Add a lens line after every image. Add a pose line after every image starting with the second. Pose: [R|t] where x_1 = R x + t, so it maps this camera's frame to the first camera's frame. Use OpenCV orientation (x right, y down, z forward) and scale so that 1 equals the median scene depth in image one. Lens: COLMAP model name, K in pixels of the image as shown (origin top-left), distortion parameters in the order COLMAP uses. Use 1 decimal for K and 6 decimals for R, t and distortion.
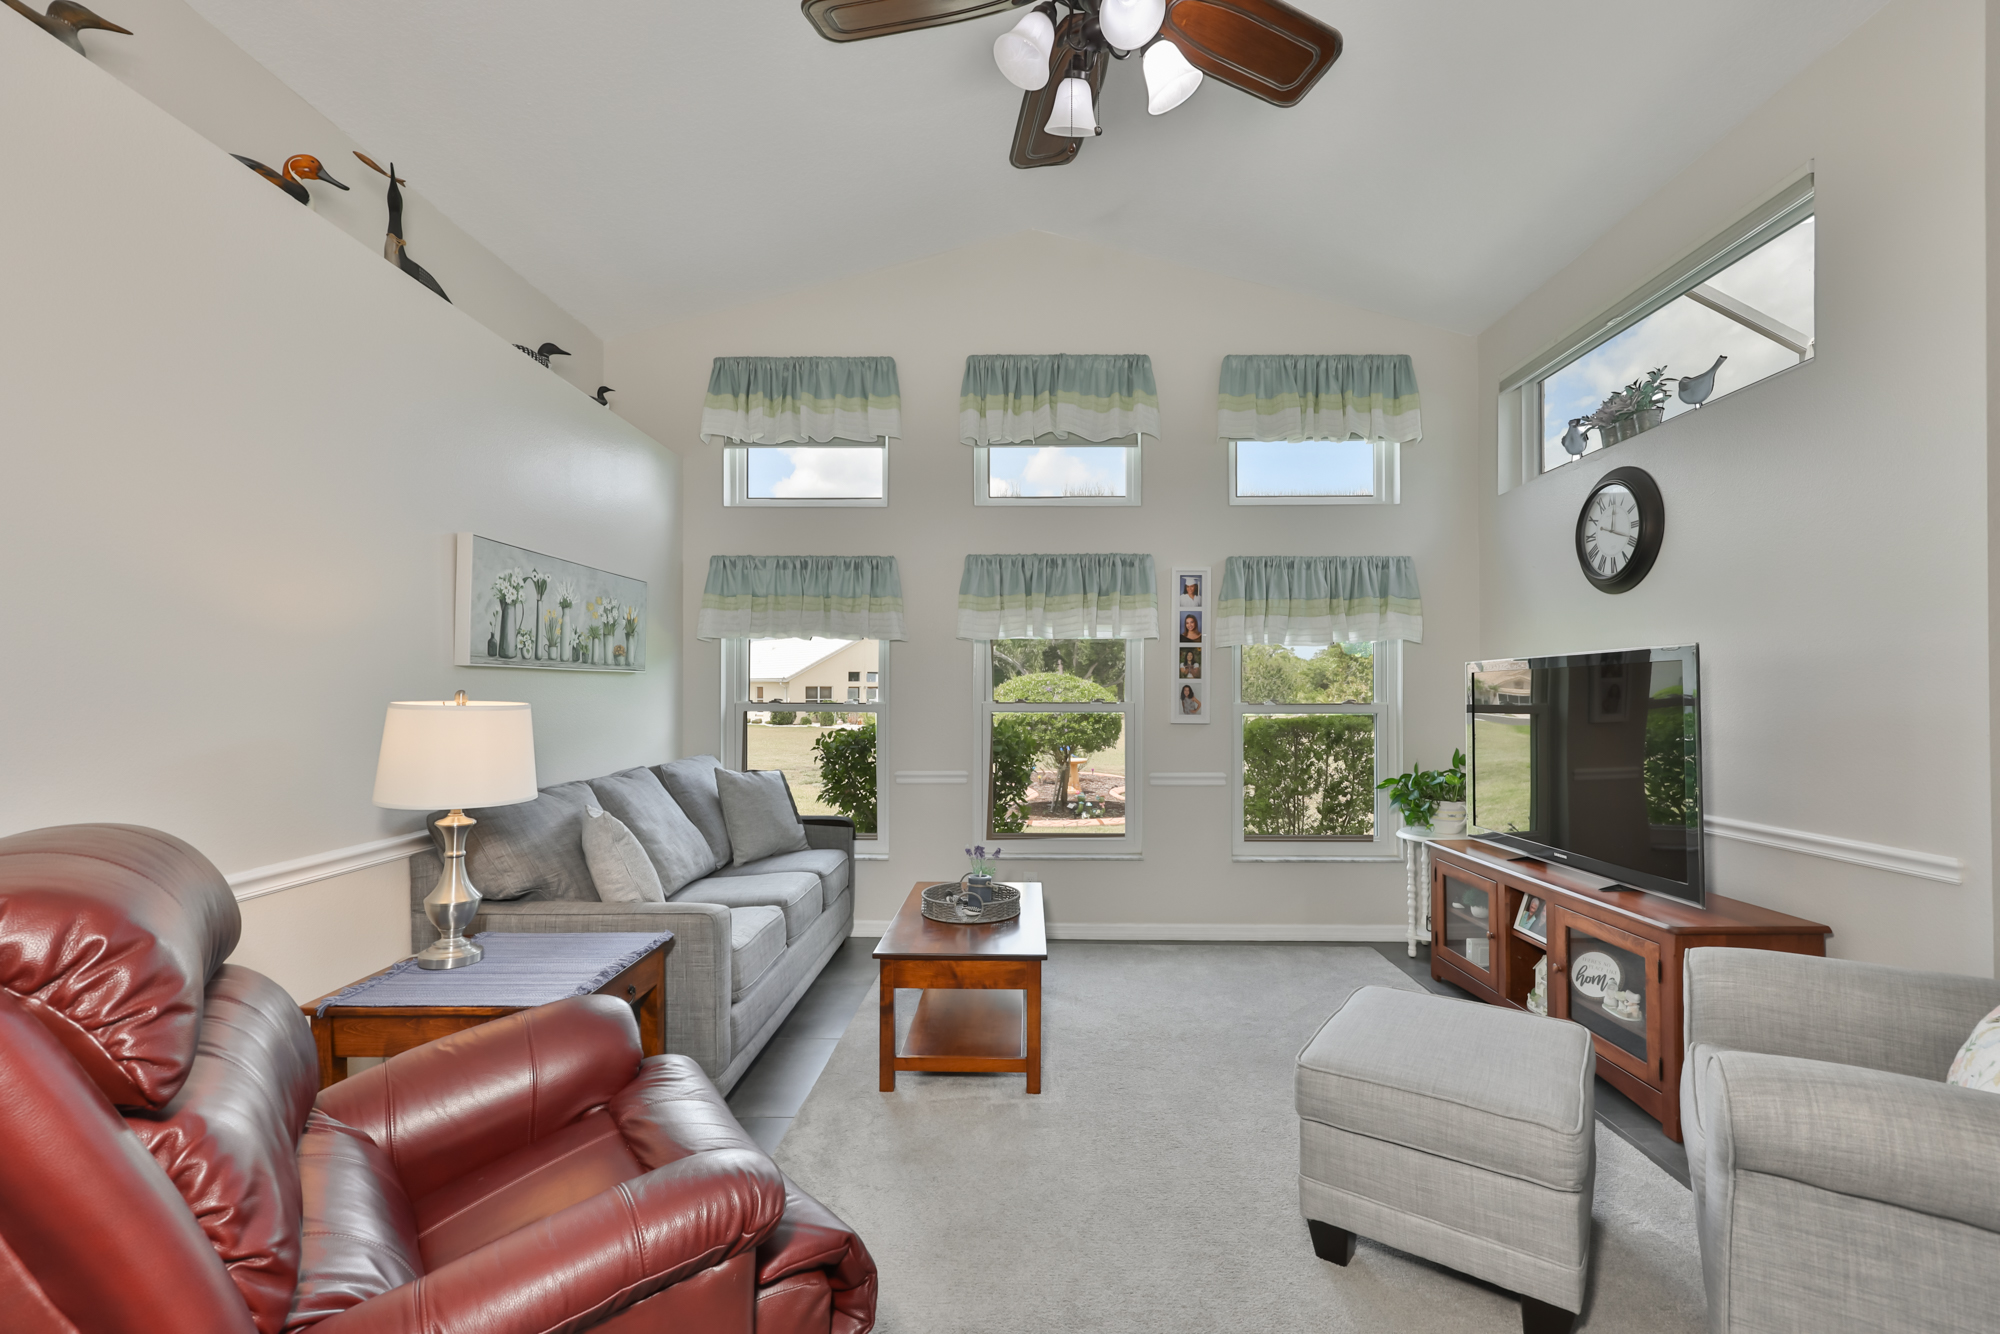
lens RADIAL K [[867.7, 0, 1016.0], [0, 867.7, 687.6], [0, 0, 1]] dist [-0.005411, 0.002422]
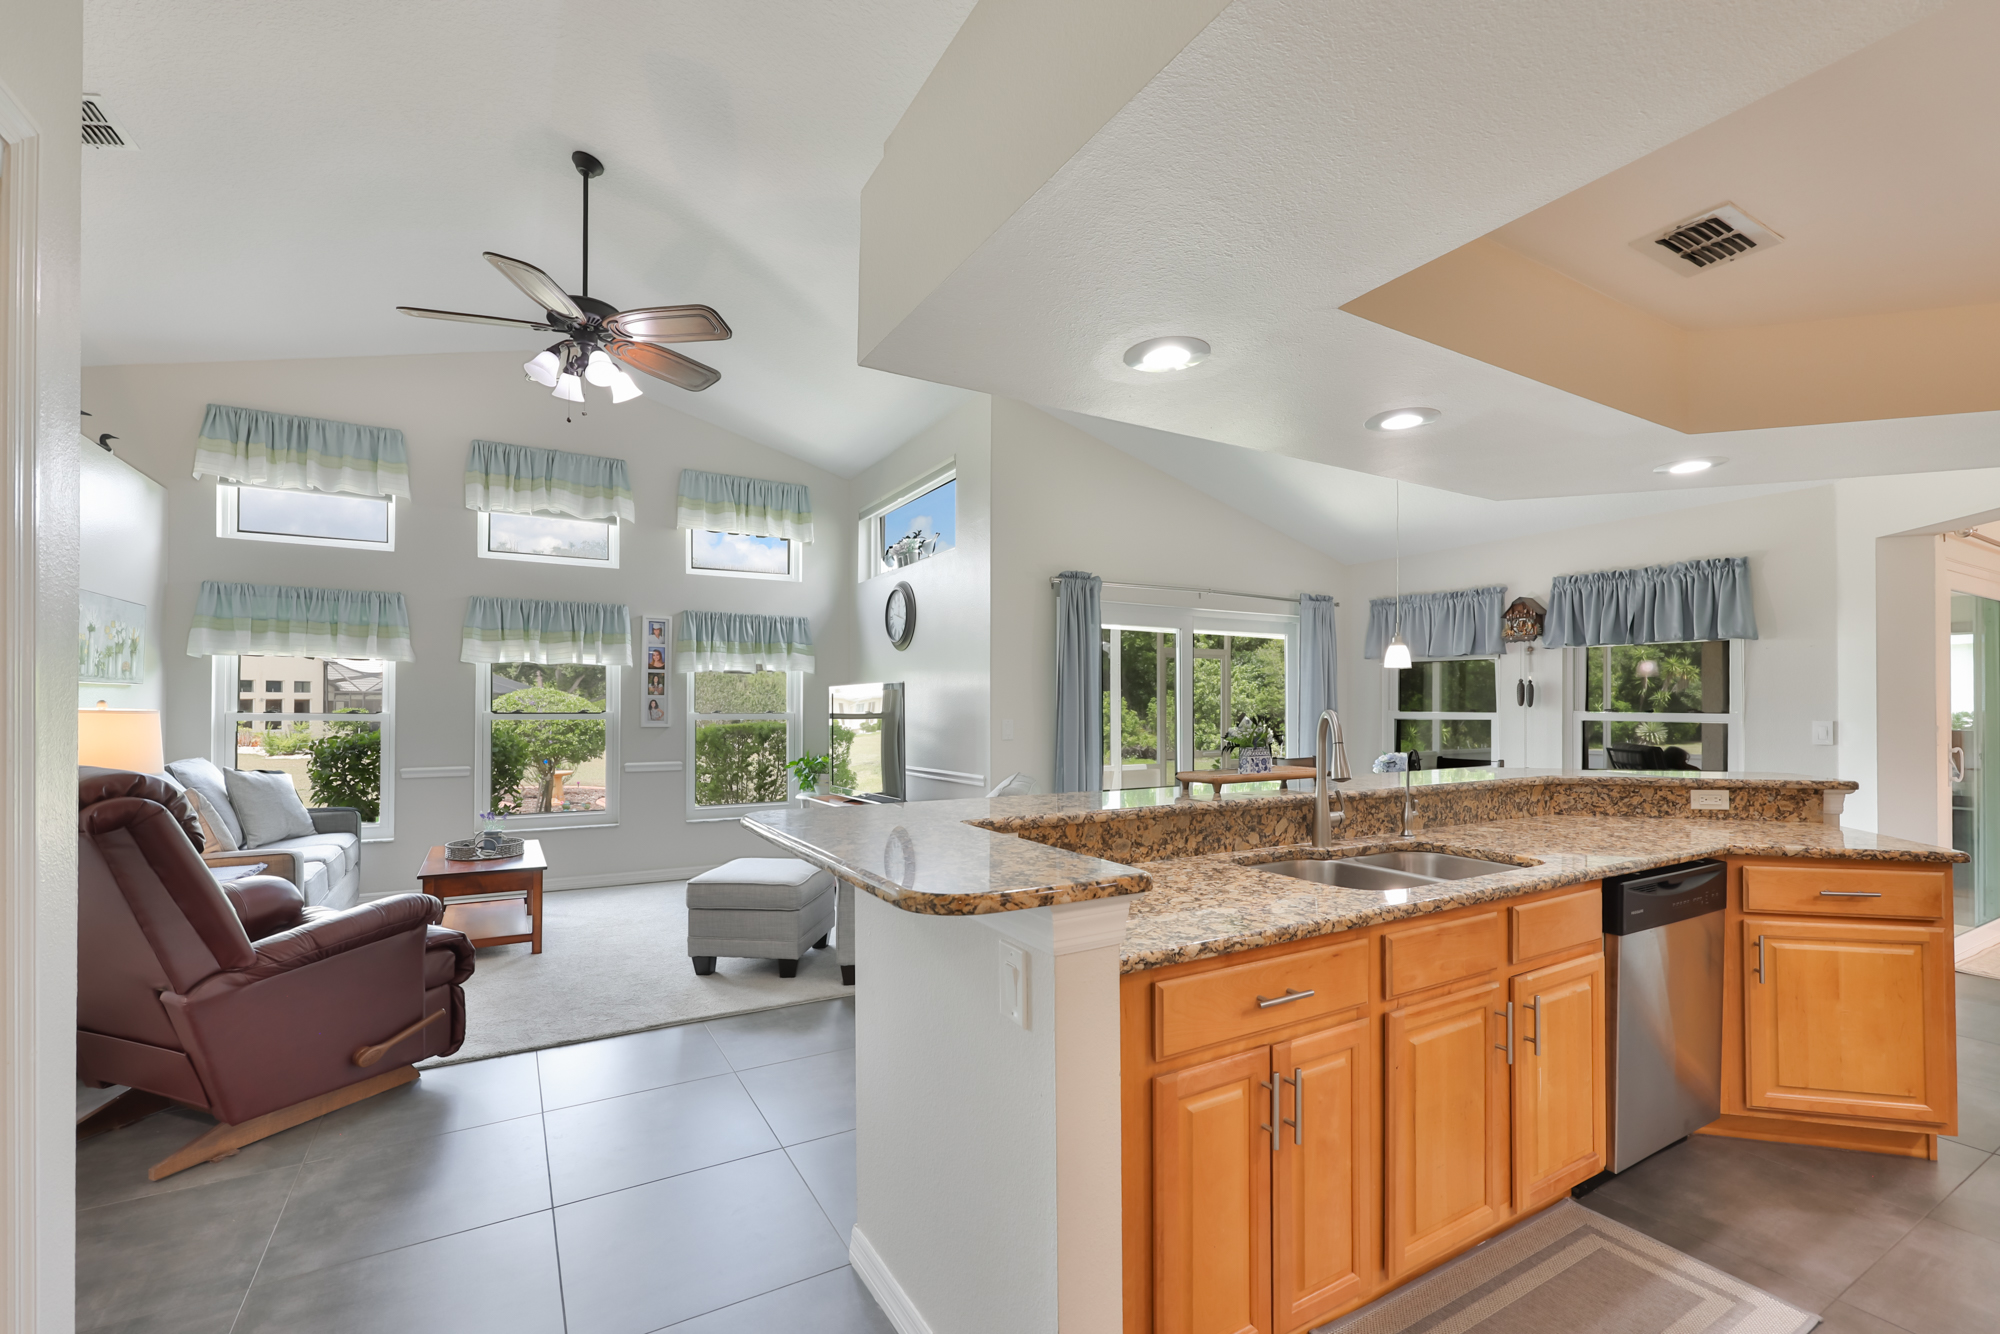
lens RADIAL K [[867.7, 0, 1001.3], [0, 867.7, 700.1], [0, 0, 1]] dist [-0.005411, 0.002422]
pose [[0.856817, 0.006638, 0.515578, -0.045129], [-0.005221, 0.999978, -0.004197, 0.000791], [-0.515595, 0.000904, 0.856832, -0.504032]]
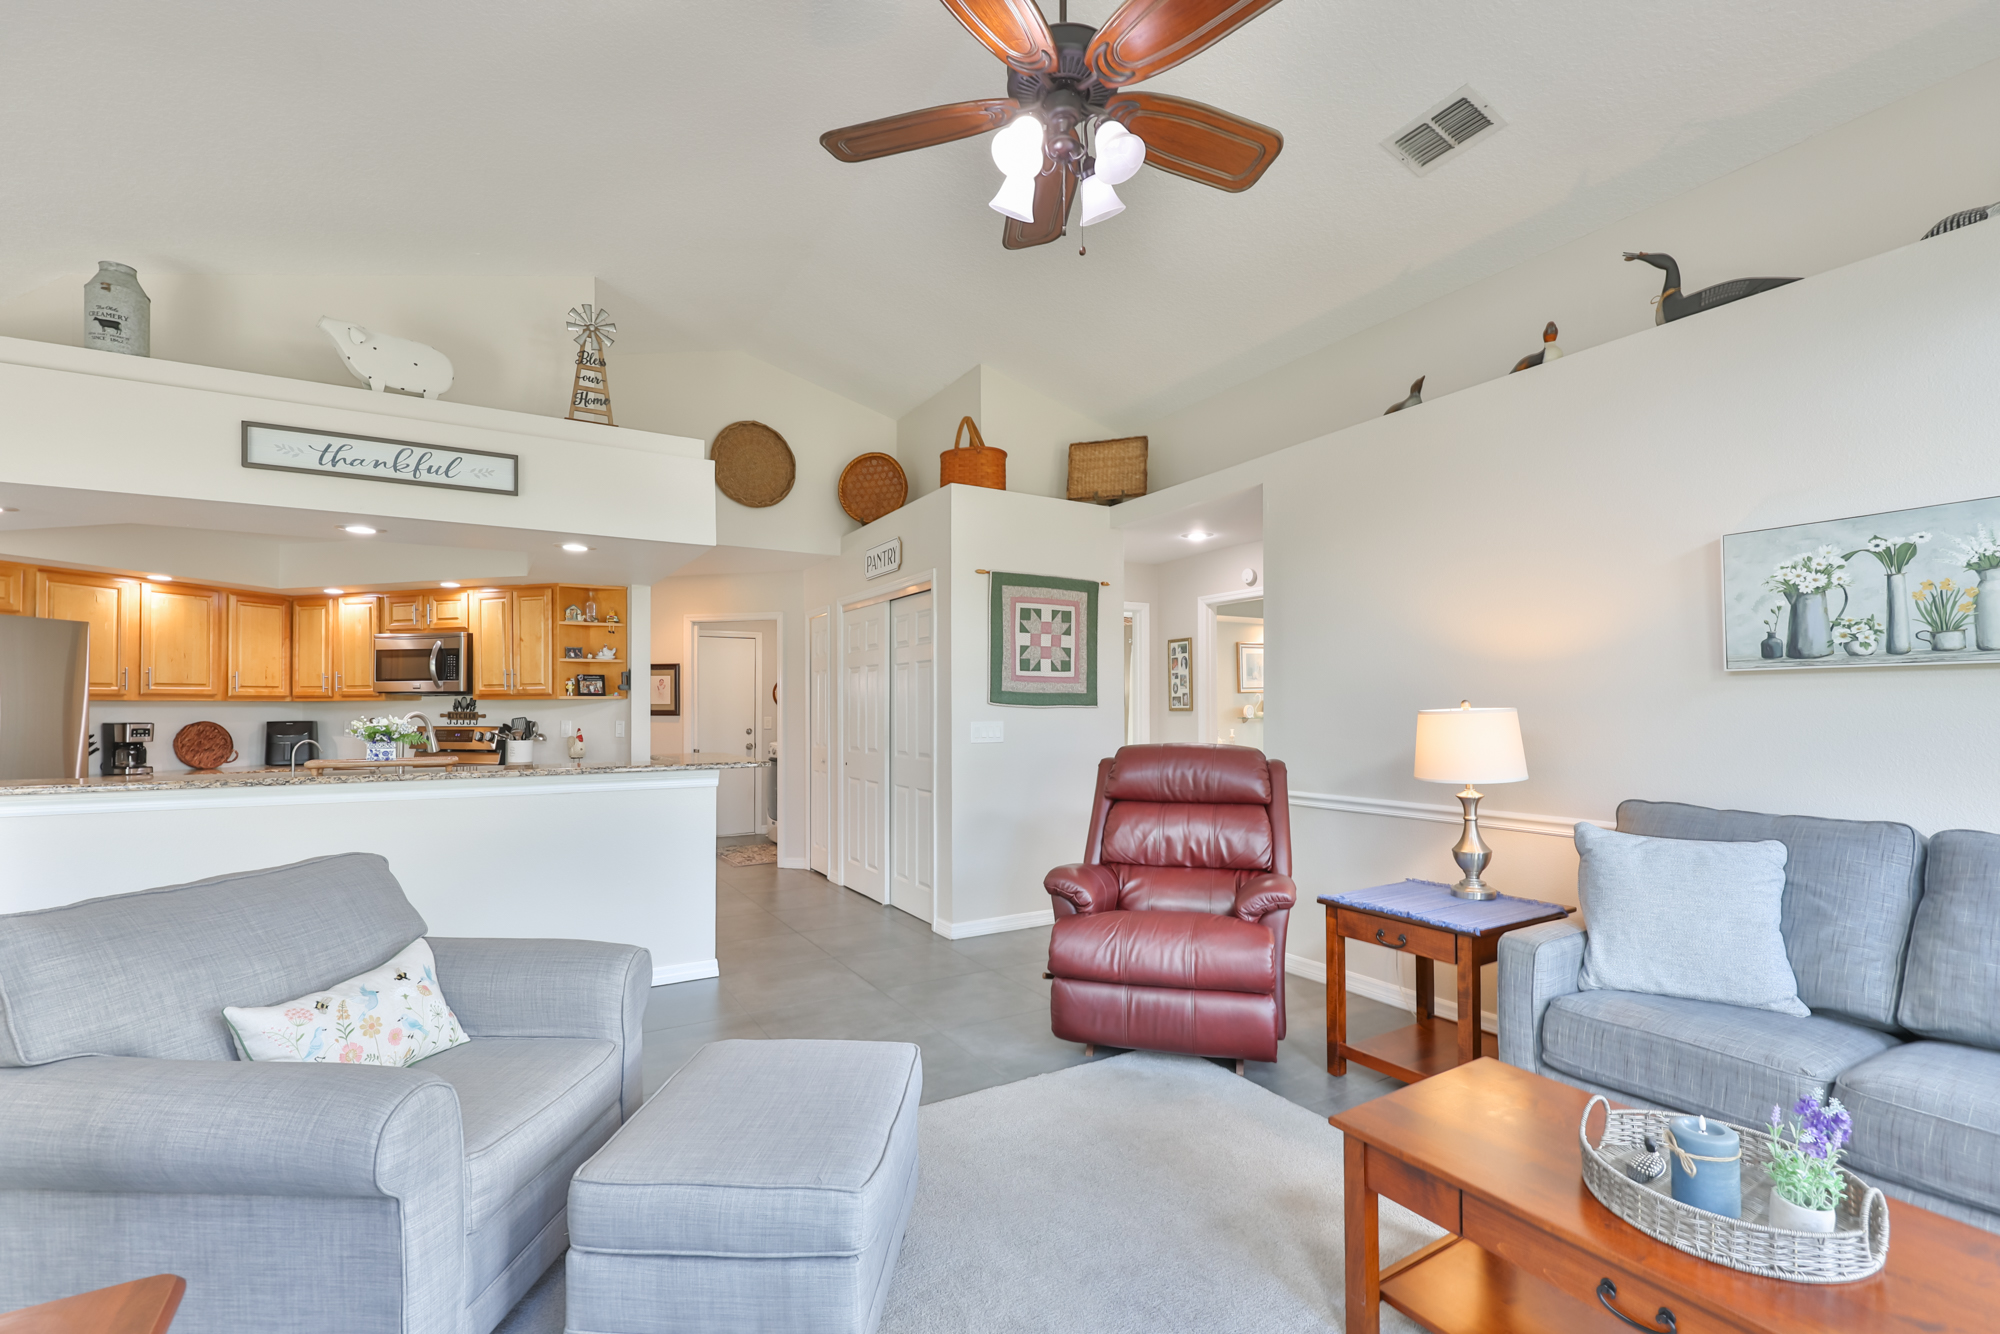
lens RADIAL K [[867.7, 0, 998.6], [0, 867.7, 699.3], [0, 0, 1]] dist [-0.005411, 0.002422]
pose [[-0.851537, -0.000137, -0.524294, 0.354705], [0.007853, 0.999884, -0.013015, 0.007411], [0.524235, -0.015200, -0.851438, 0.879209]]
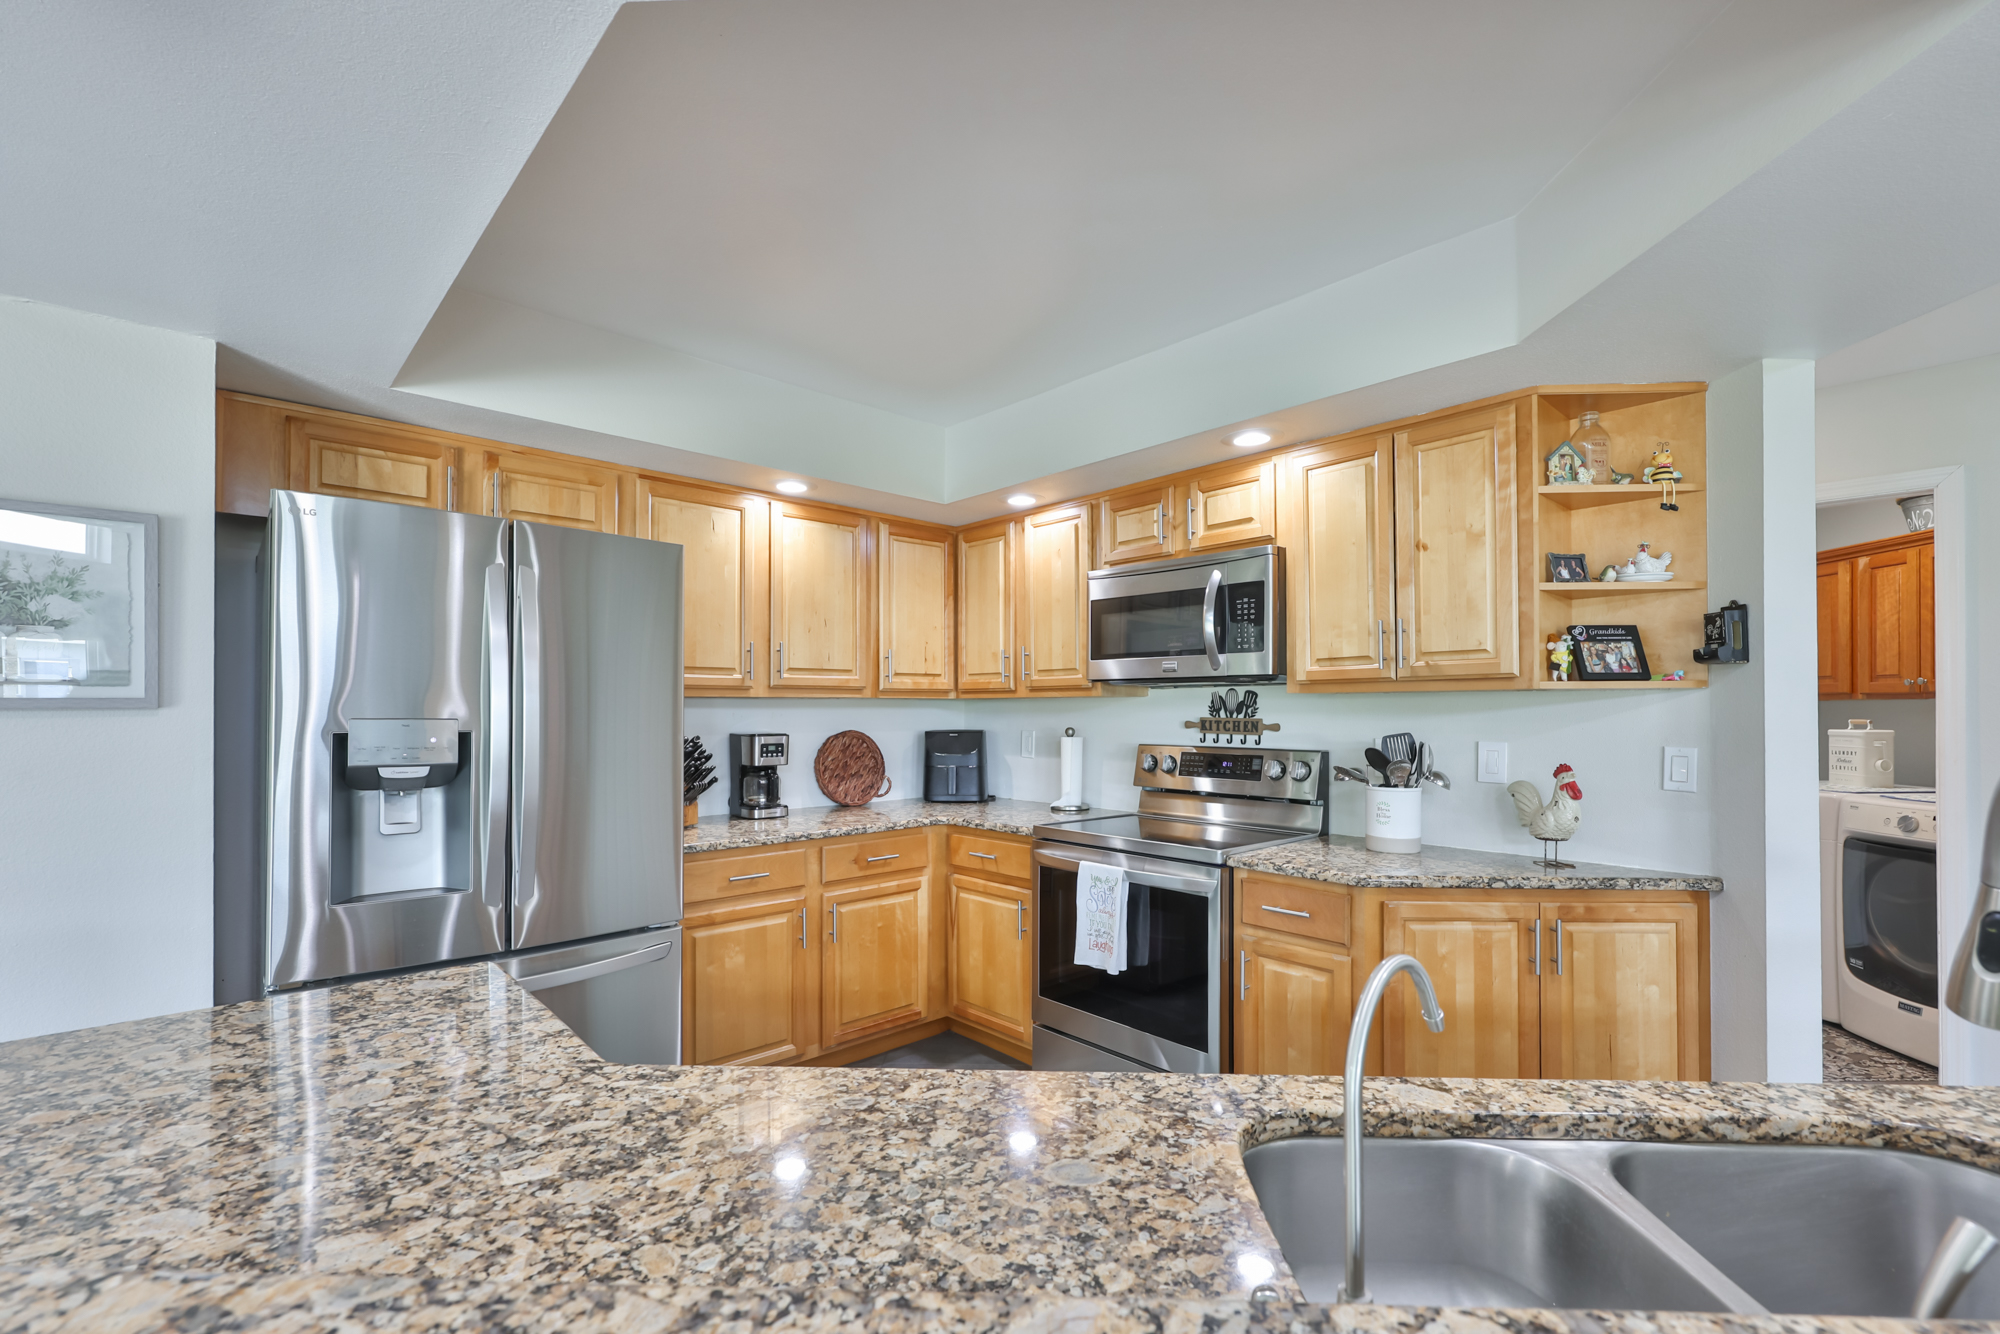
lens RADIAL K [[867.7, 0, 998.0], [0, 867.7, 705.6], [0, 0, 1]] dist [-0.005411, 0.002422]
pose [[-0.999610, 0.003224, 0.027741, 0.528034], [0.002974, 0.999955, -0.009043, -0.001722], [-0.027769, -0.008957, -0.999574, -0.042676]]
